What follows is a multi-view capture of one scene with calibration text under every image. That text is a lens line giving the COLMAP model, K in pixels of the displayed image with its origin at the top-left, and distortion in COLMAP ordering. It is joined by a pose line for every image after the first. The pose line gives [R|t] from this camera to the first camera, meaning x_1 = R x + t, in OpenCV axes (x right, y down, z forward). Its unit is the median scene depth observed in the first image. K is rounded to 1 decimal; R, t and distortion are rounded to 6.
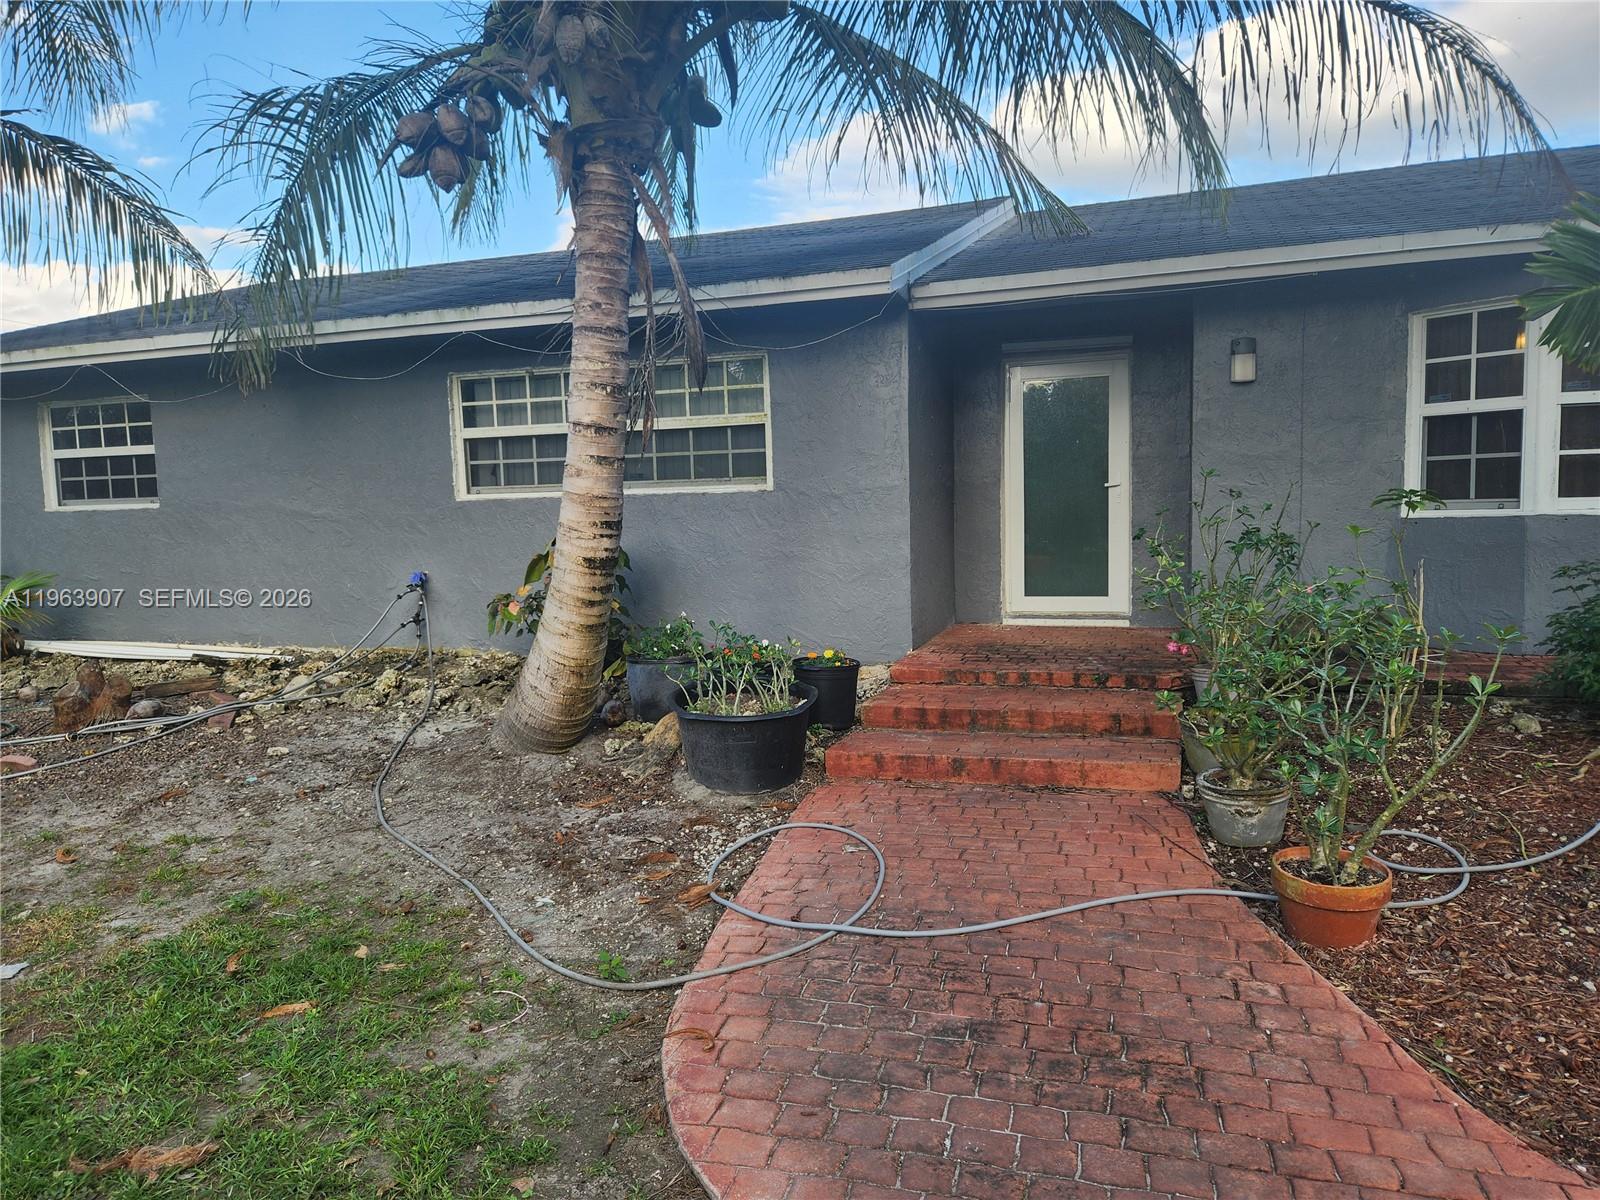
lens RADIAL K [[1078.2, 0, 802.4], [0, 1078.2, 597.4], [0, 0, 1]] dist [0.029875, -0.024806]
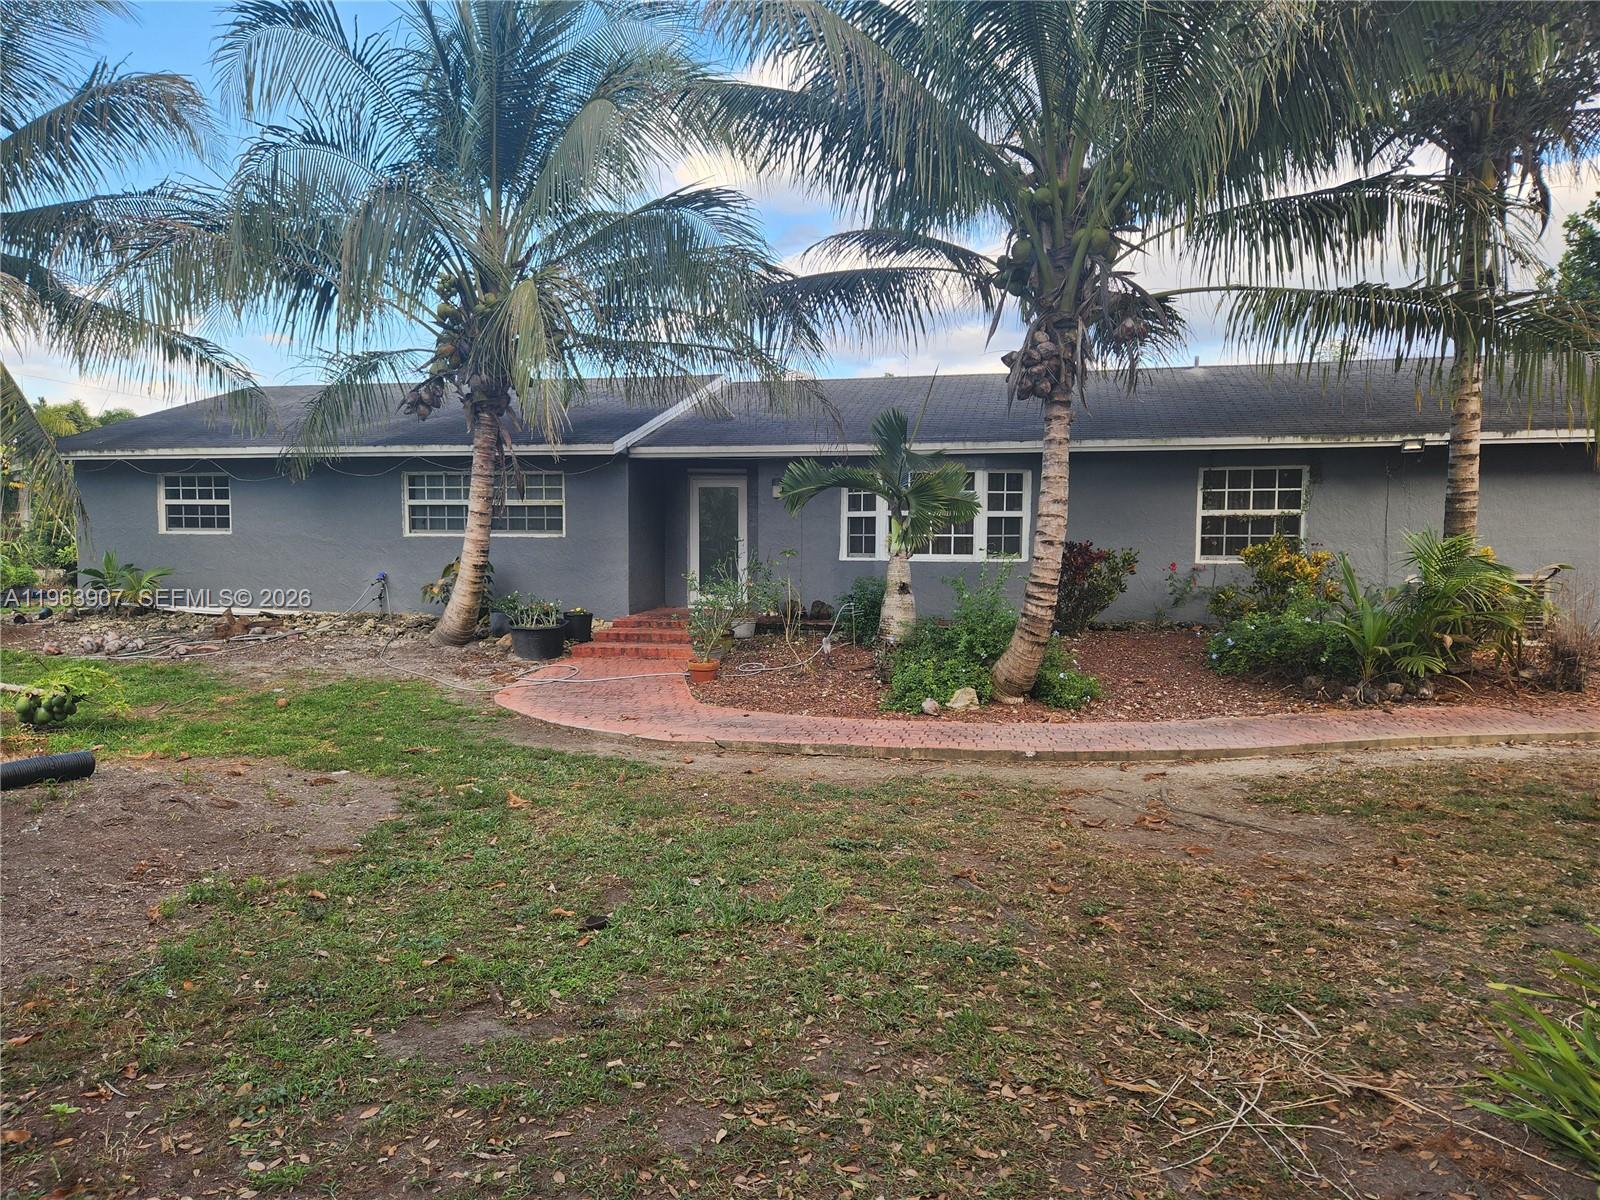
lens RADIAL K [[1078.2, 0, 795.8], [0, 1078.2, 609.8], [0, 0, 1]] dist [0.029875, -0.024806]
pose [[0.994059, 0.027547, 0.105298, 0.200196], [-0.025224, 0.999409, -0.023335, 0.077694], [-0.105878, 0.020540, 0.994167, -1.119371]]
